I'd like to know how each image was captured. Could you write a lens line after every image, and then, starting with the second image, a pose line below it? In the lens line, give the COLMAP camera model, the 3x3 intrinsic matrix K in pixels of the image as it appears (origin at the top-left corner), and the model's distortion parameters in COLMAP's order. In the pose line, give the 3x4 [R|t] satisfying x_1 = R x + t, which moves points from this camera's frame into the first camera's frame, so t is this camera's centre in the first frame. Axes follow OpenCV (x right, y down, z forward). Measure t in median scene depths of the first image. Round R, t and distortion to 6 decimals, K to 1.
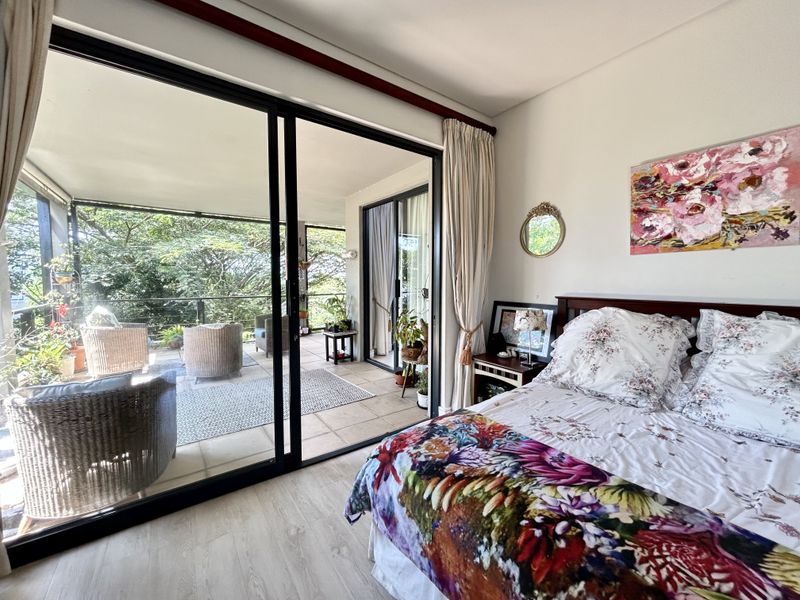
lens RADIAL K [[322.5, 0, 399.6], [0, 322.5, 298.0], [0, 0, 1]] dist [-0.000645, 0.000250]
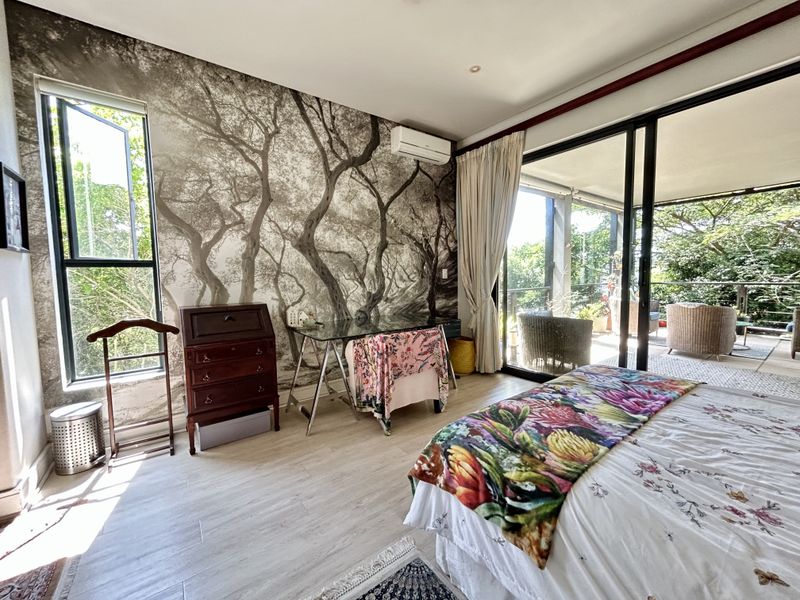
lens RADIAL K [[322.5, 0, 399.6], [0, 322.5, 298.0], [0, 0, 1]] dist [-0.000645, 0.000250]
pose [[0.003596, 0.070247, -0.997523, 0.995648], [-0.040304, 0.996729, 0.070046, 0.057837], [0.999181, 0.039952, 0.006415, 0.072771]]
